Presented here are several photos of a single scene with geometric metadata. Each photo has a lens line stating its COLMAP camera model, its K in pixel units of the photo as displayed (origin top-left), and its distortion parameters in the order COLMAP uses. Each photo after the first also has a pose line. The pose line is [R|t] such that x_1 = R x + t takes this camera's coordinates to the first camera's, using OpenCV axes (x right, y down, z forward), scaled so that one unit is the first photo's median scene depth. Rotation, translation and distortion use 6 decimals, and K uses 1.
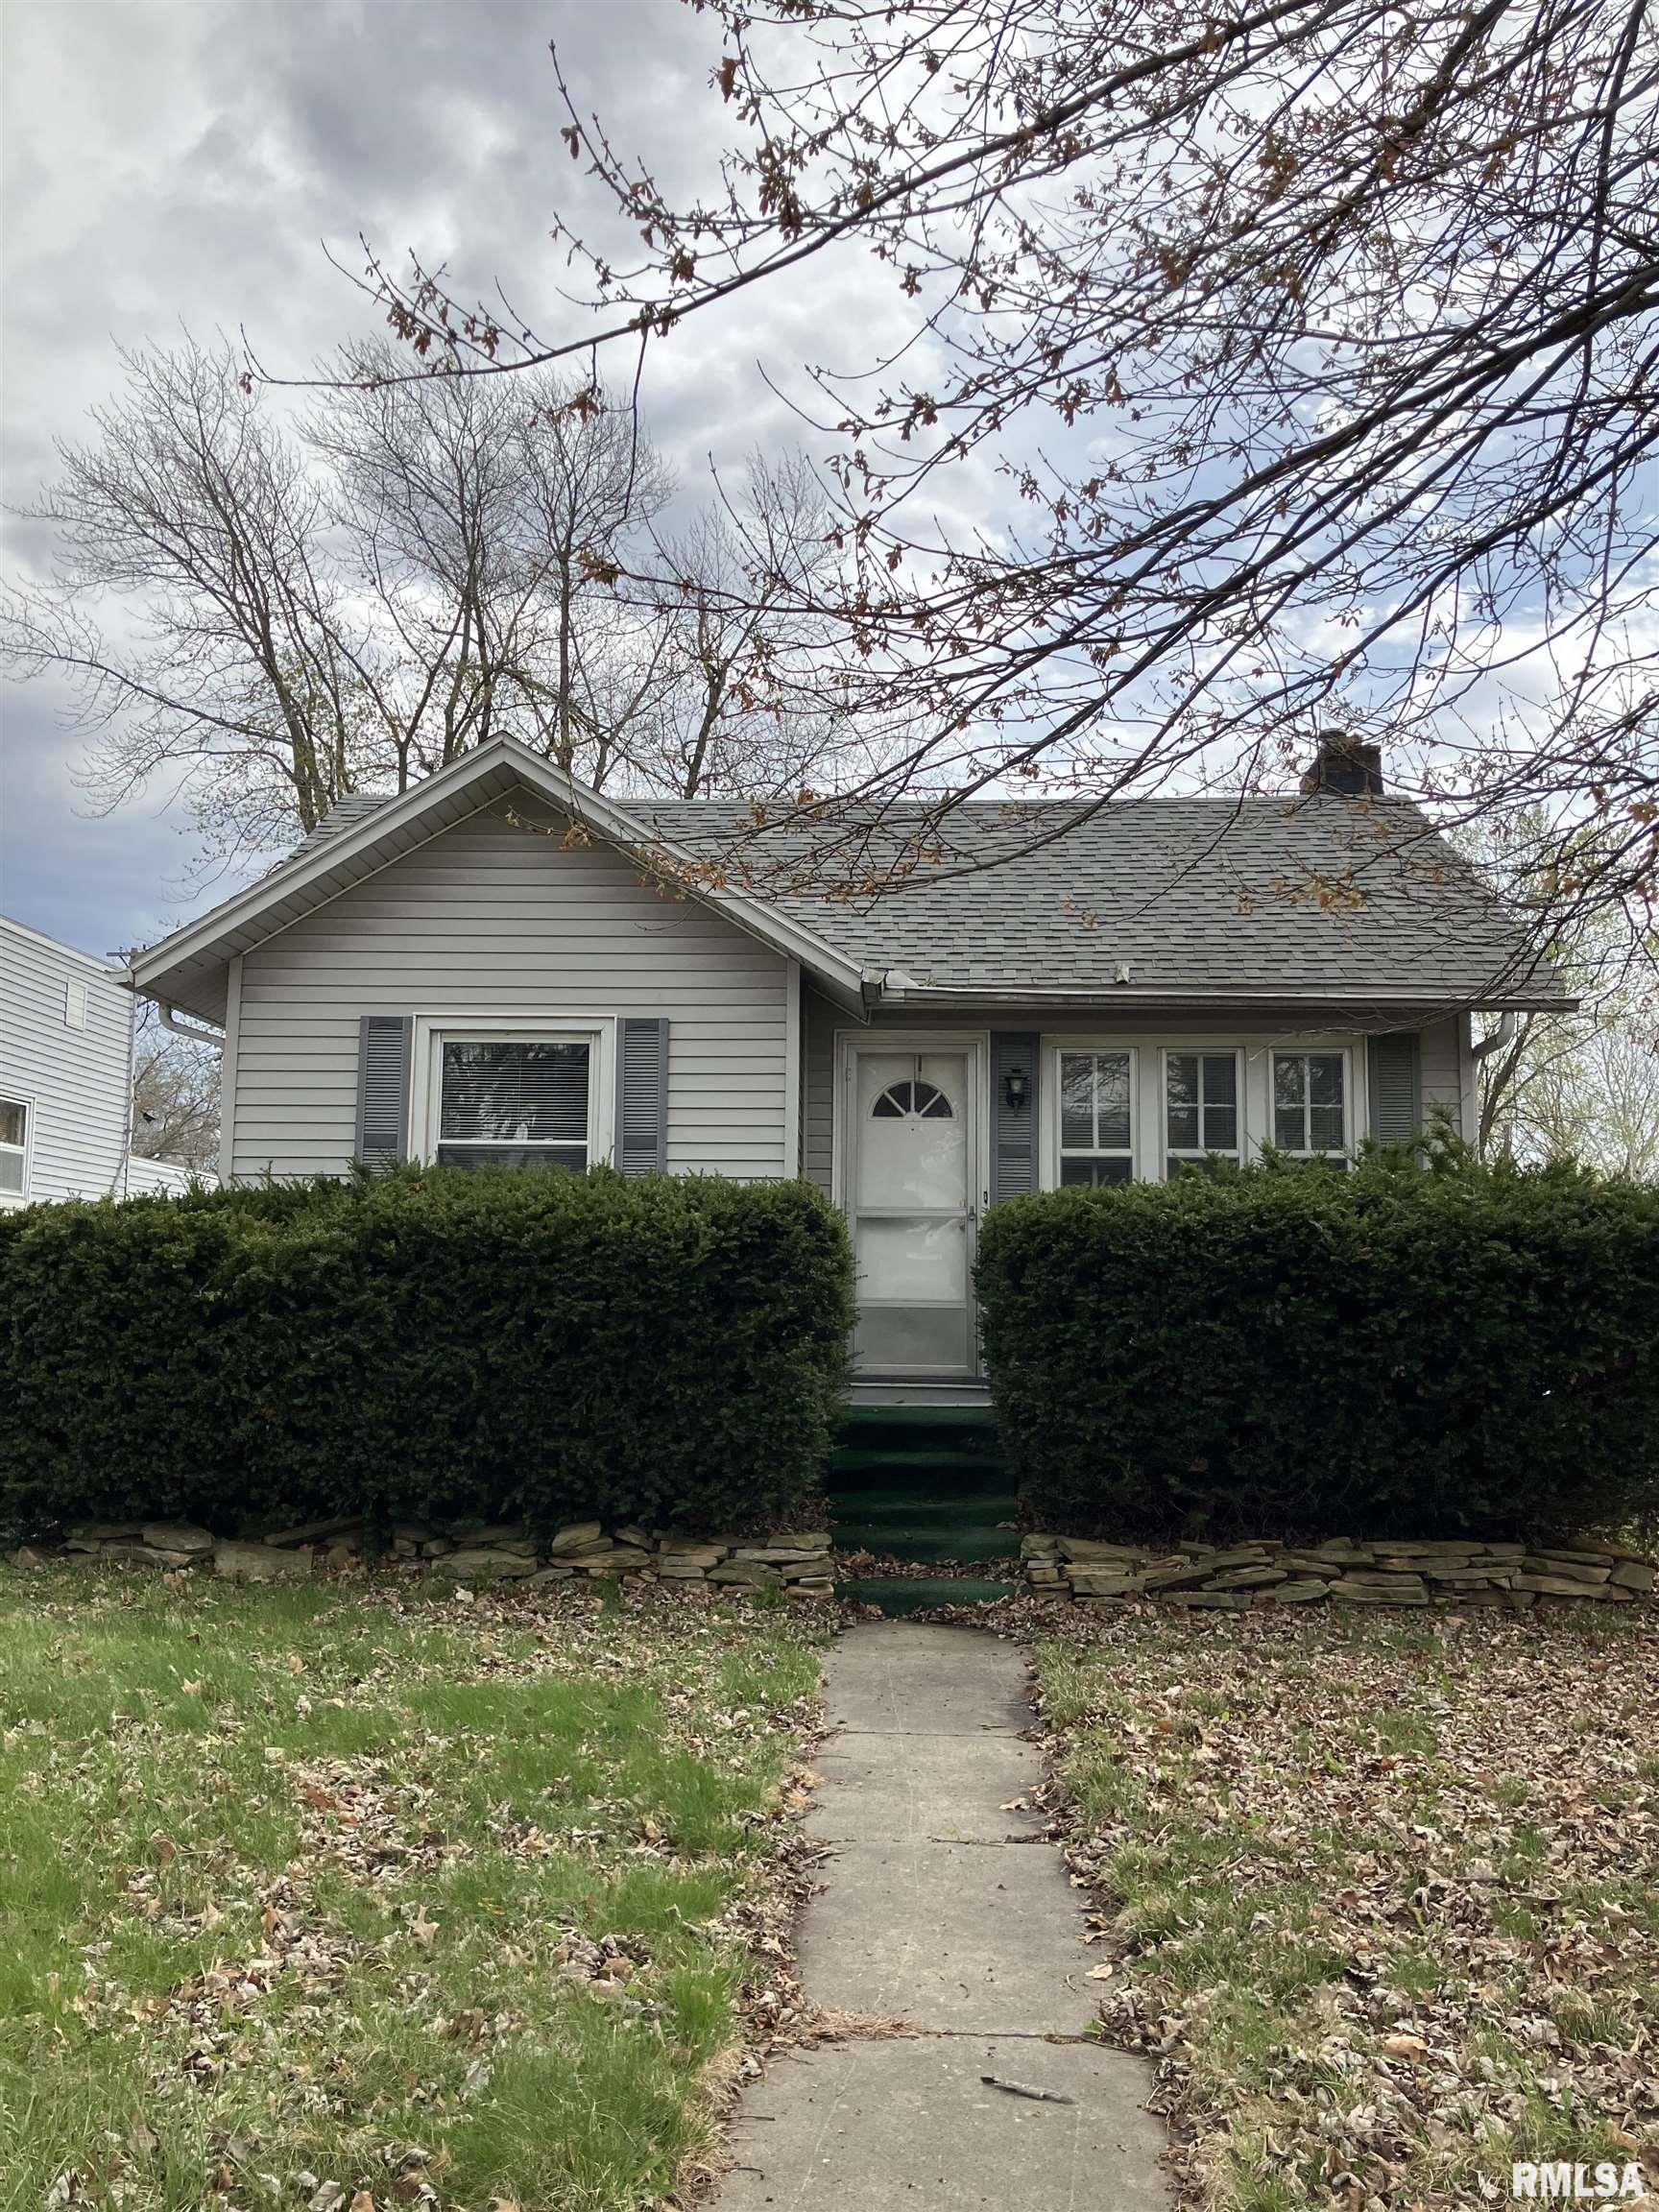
lens RADIAL K [[1821.3, 0, 819.8], [0, 1821.3, 1101.7], [0, 0, 1]] dist [0.056023, 0.002623]
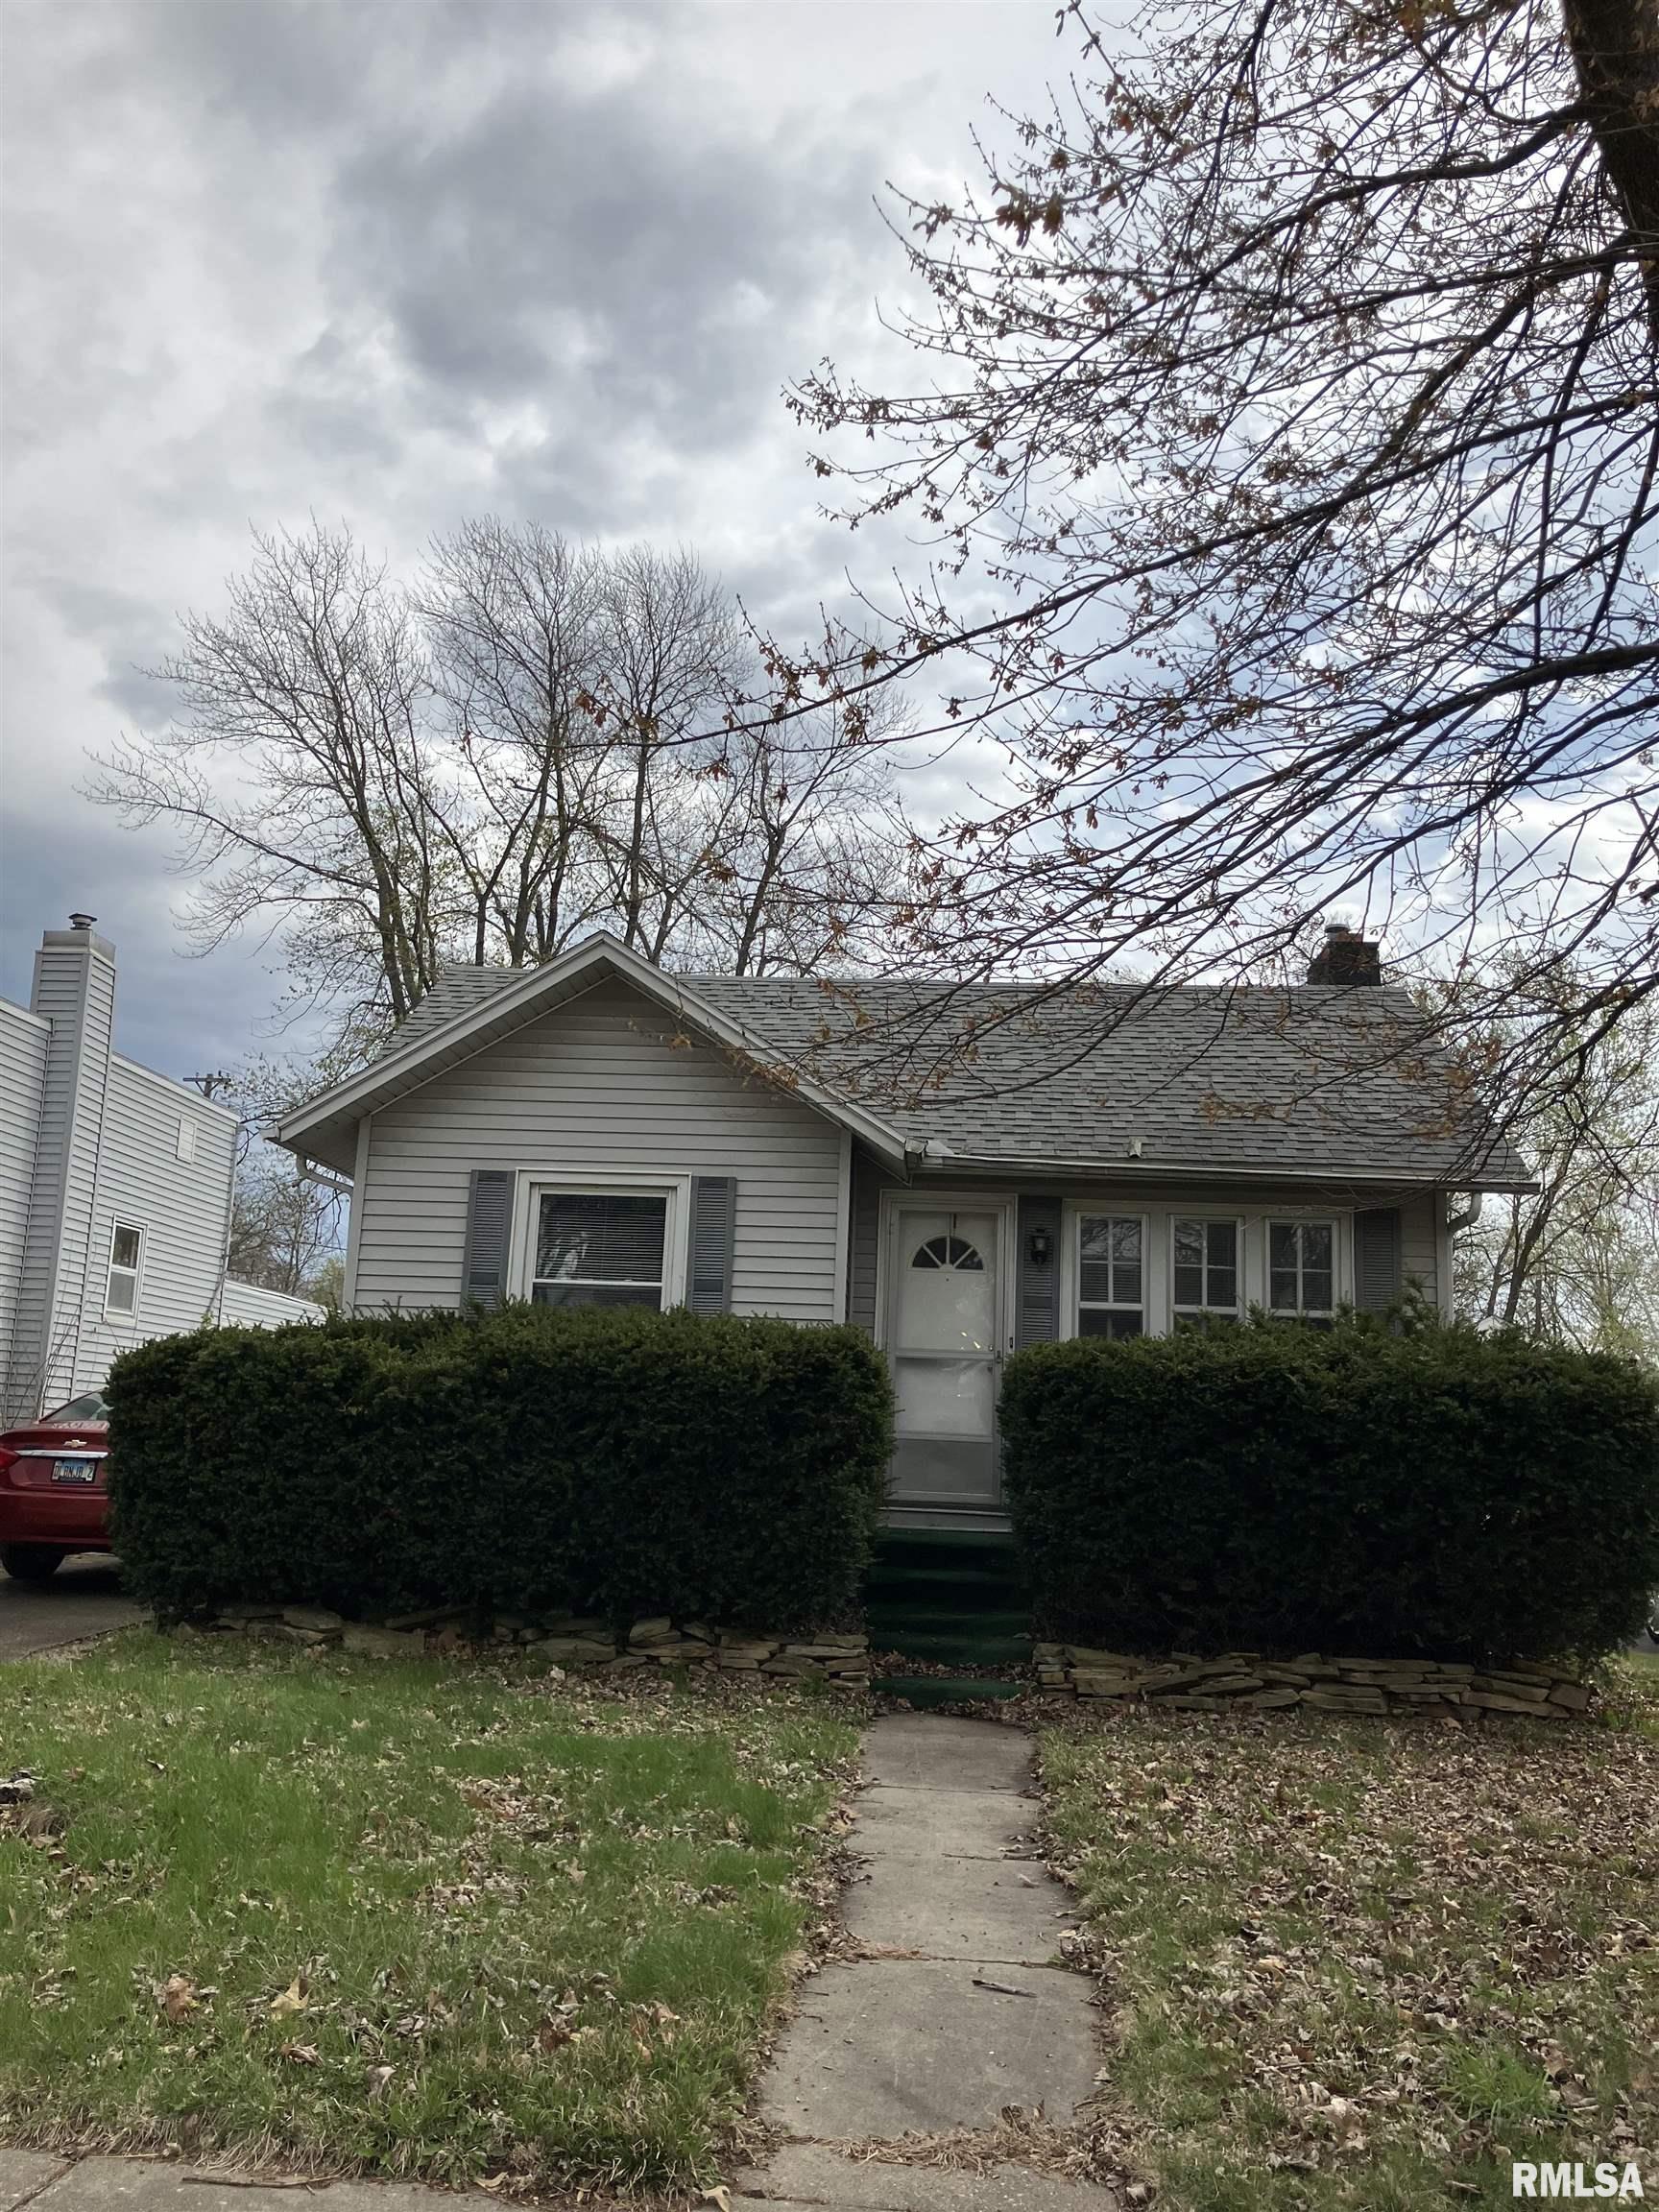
lens RADIAL K [[1821.3, 0, 819.8], [0, 1821.3, 1101.7], [0, 0, 1]] dist [0.056023, 0.002623]
pose [[0.999377, 0.025568, -0.024342, -0.004943], [-0.027240, 0.997104, -0.071003, -0.016392], [0.022456, 0.071622, 0.997179, -0.175112]]
